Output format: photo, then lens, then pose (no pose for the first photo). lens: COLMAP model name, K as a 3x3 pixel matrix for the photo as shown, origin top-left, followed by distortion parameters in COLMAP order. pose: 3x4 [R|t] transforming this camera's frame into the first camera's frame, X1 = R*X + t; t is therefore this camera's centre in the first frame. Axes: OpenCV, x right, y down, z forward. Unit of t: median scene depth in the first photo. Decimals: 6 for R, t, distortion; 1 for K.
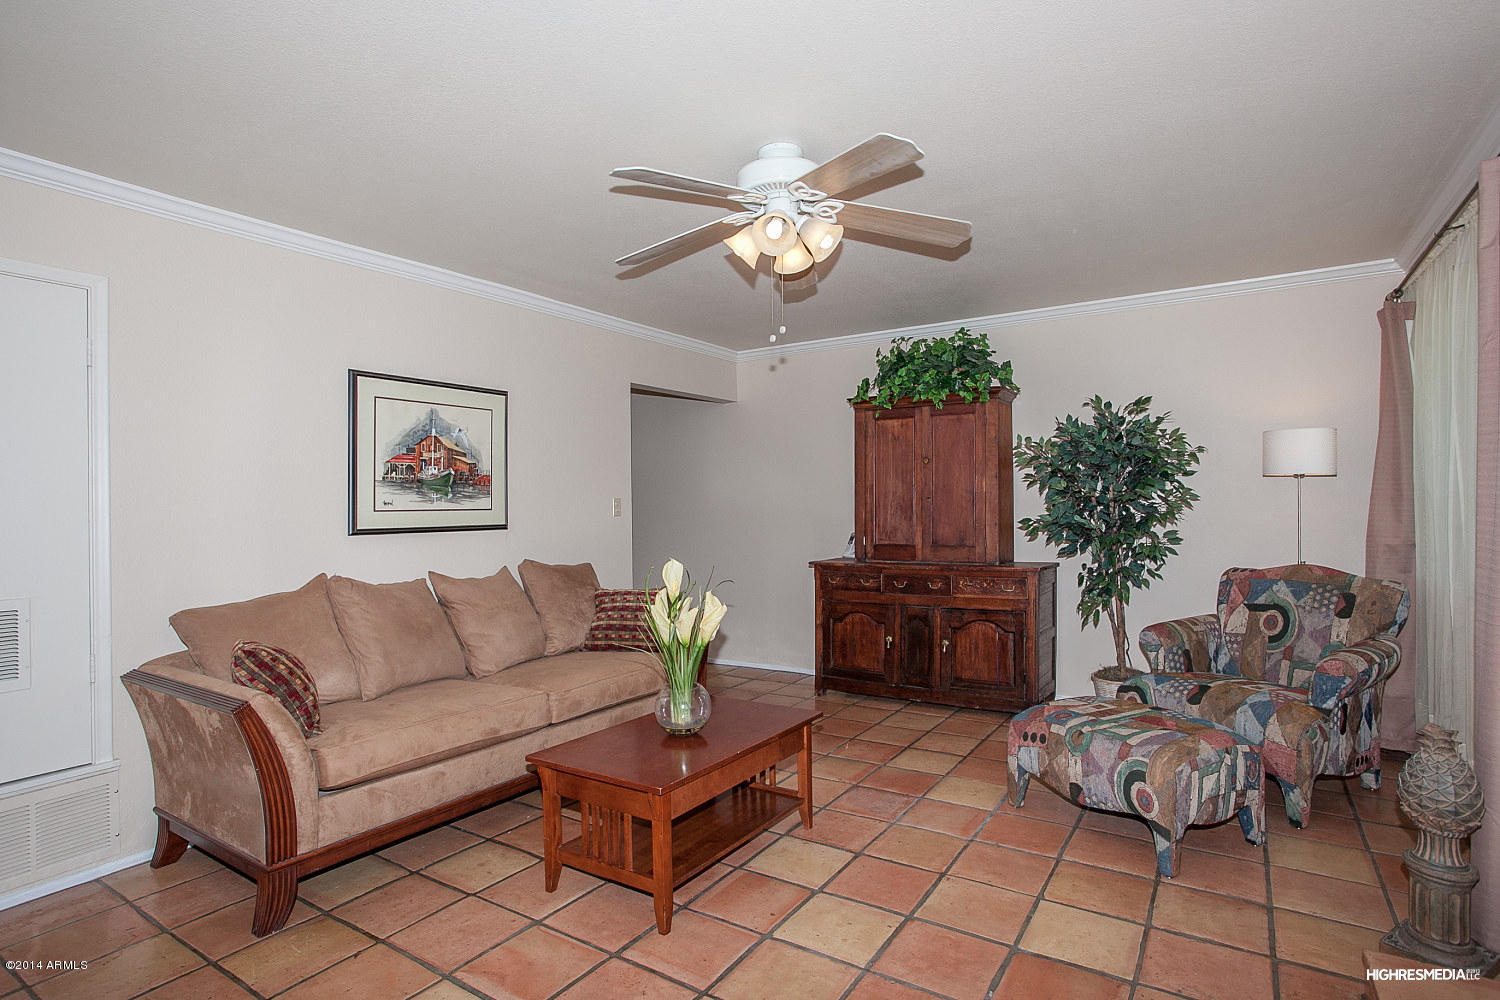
lens RADIAL K [[752.8, 0, 758.8], [0, 752.8, 487.2], [0, 0, 1]] dist [-0.062204, 0.032776]
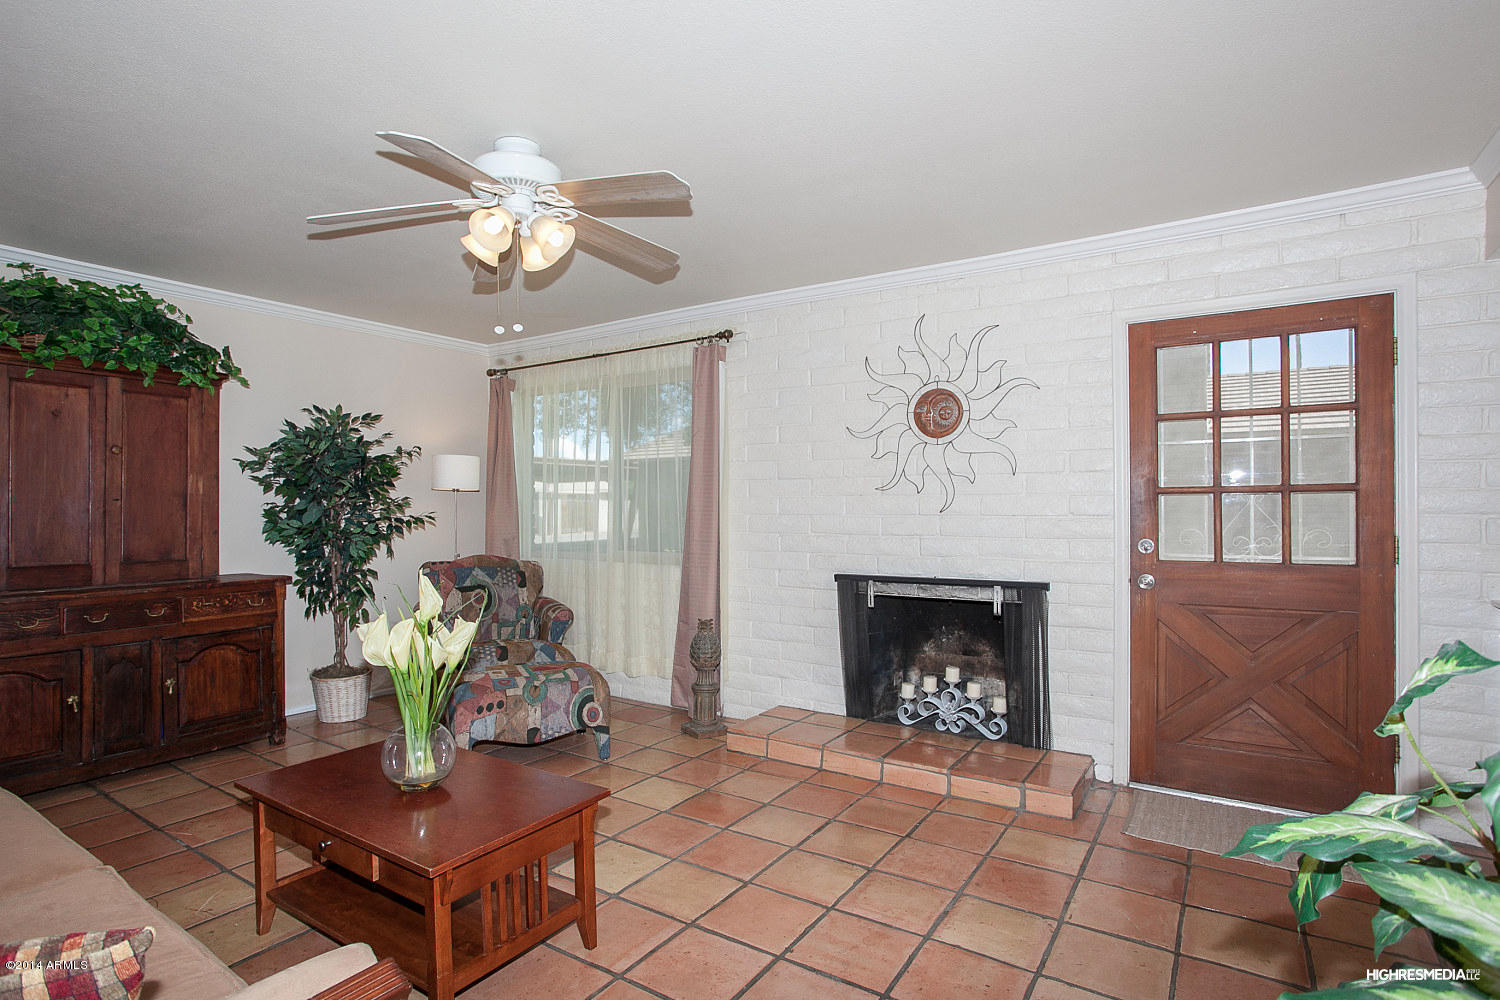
lens RADIAL K [[769.5, 0, 734.6], [0, 769.5, 501.9], [0, 0, 1]] dist [-0.037027, 0.000962]
pose [[0.019612, 0.019811, 0.999611, -0.694527], [-0.022371, 0.999562, -0.019371, 0.022960], [-0.999557, -0.021982, 0.020047, 0.496937]]
